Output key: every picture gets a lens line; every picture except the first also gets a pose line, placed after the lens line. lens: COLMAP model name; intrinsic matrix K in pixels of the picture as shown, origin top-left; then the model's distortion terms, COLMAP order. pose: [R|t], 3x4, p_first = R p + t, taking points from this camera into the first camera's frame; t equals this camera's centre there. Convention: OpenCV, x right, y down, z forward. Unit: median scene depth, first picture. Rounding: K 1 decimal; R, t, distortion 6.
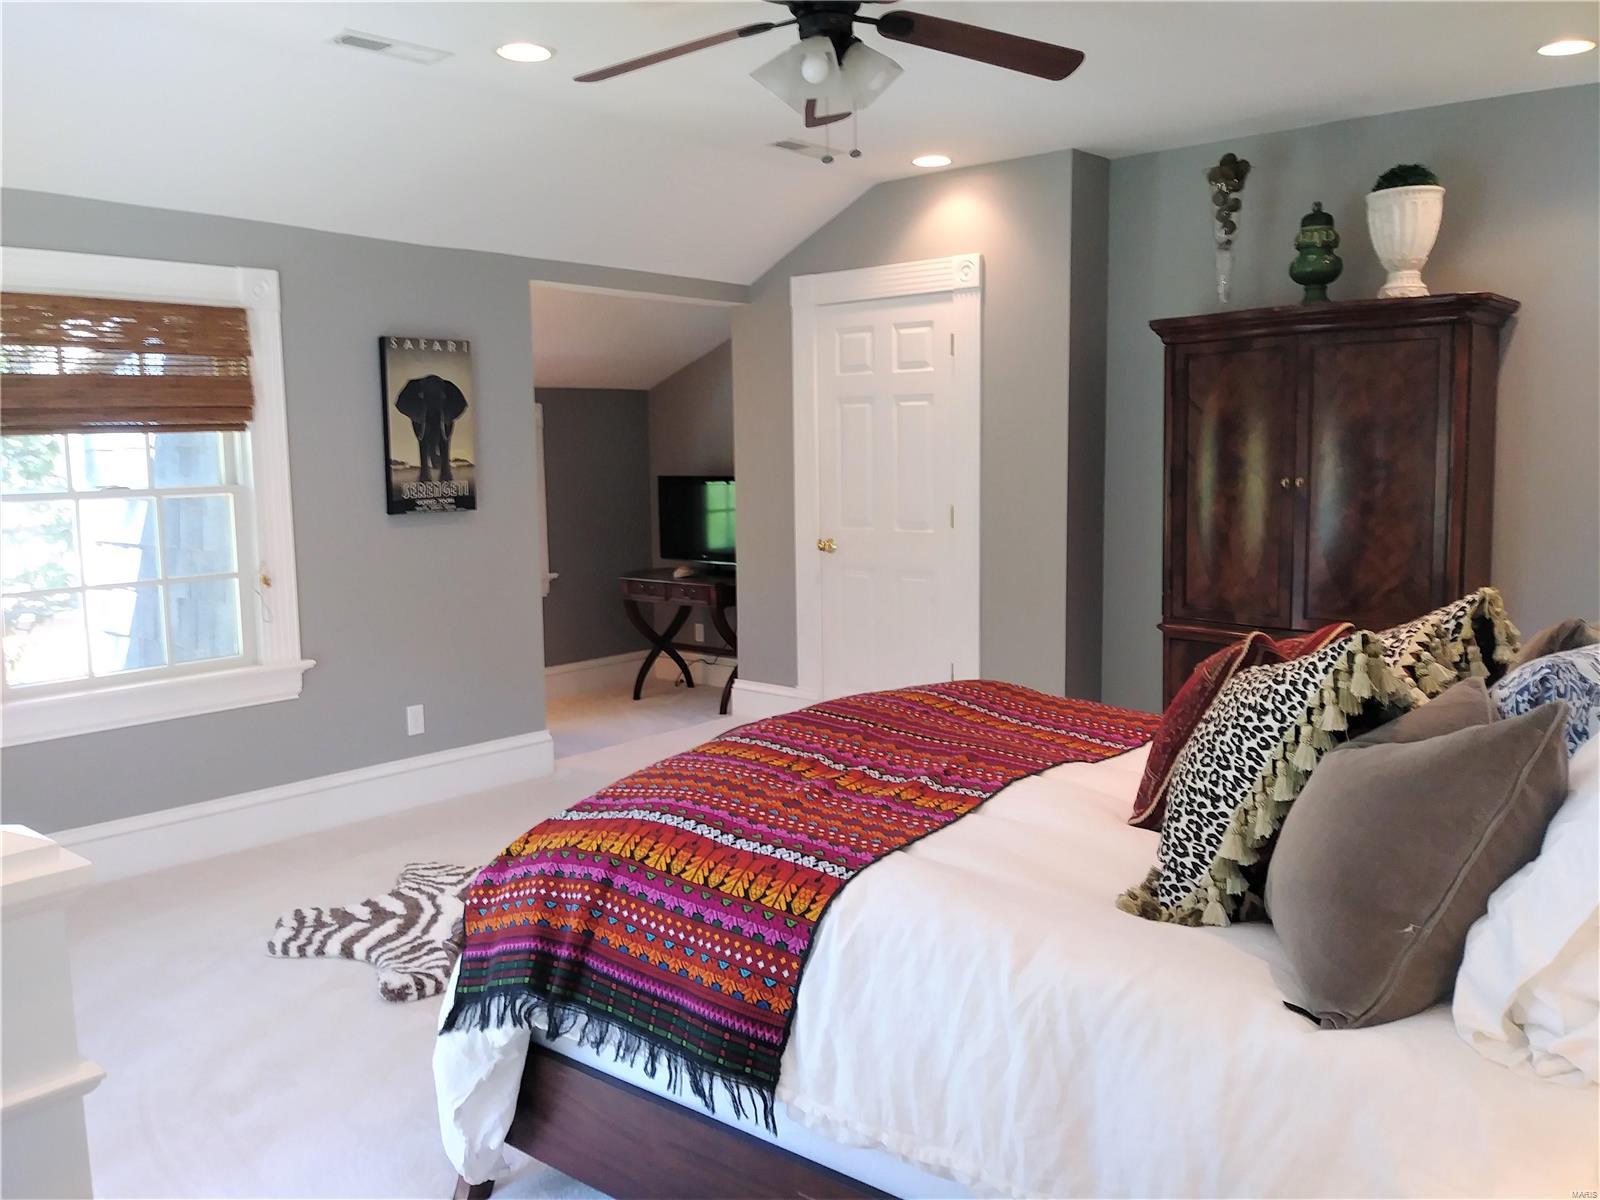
lens RADIAL K [[1298.3, 0, 800.0], [0, 1298.3, 600.0], [0, 0, 1]] dist [0.002605, -0.001894]
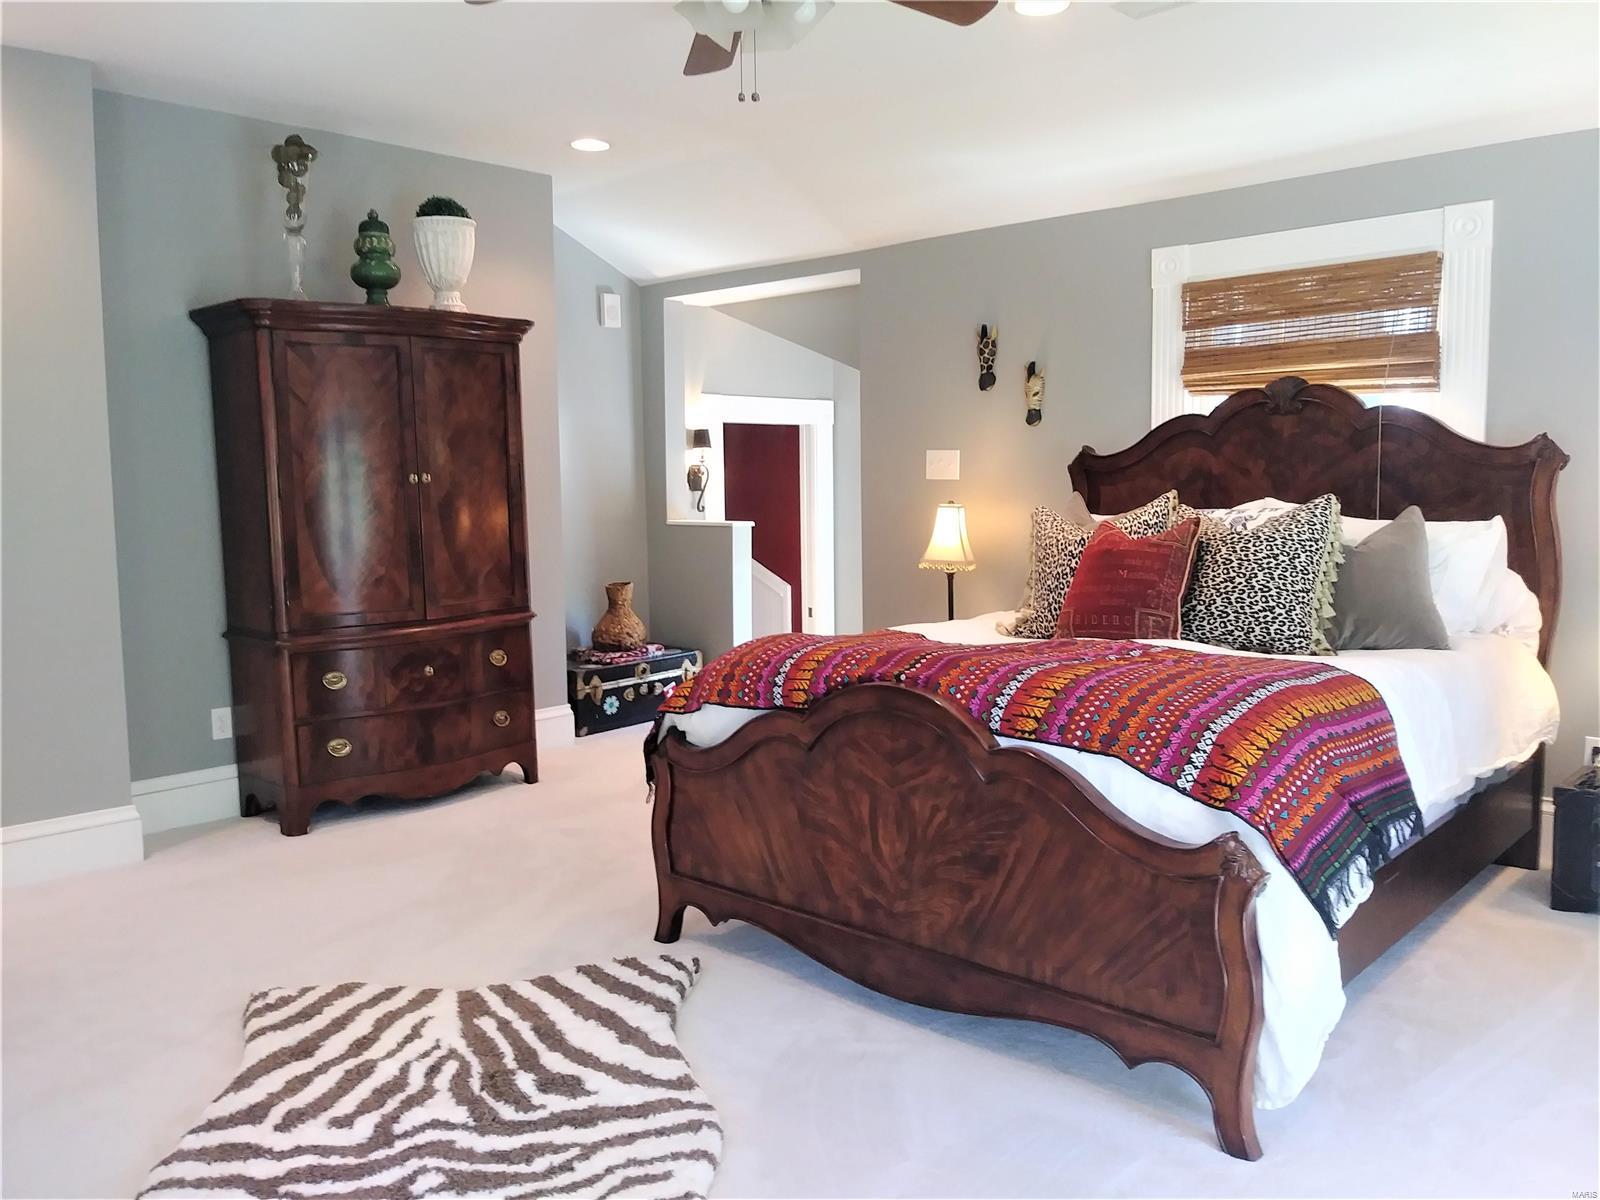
lens RADIAL K [[1298.3, 0, 800.0], [0, 1298.3, 600.0], [0, 0, 1]] dist [0.002605, -0.001894]
pose [[0.001299, -0.098812, 0.995105, -0.655539], [0.144943, 0.984616, 0.097581, -0.057099], [-0.989439, 0.144107, 0.015601, 0.715089]]
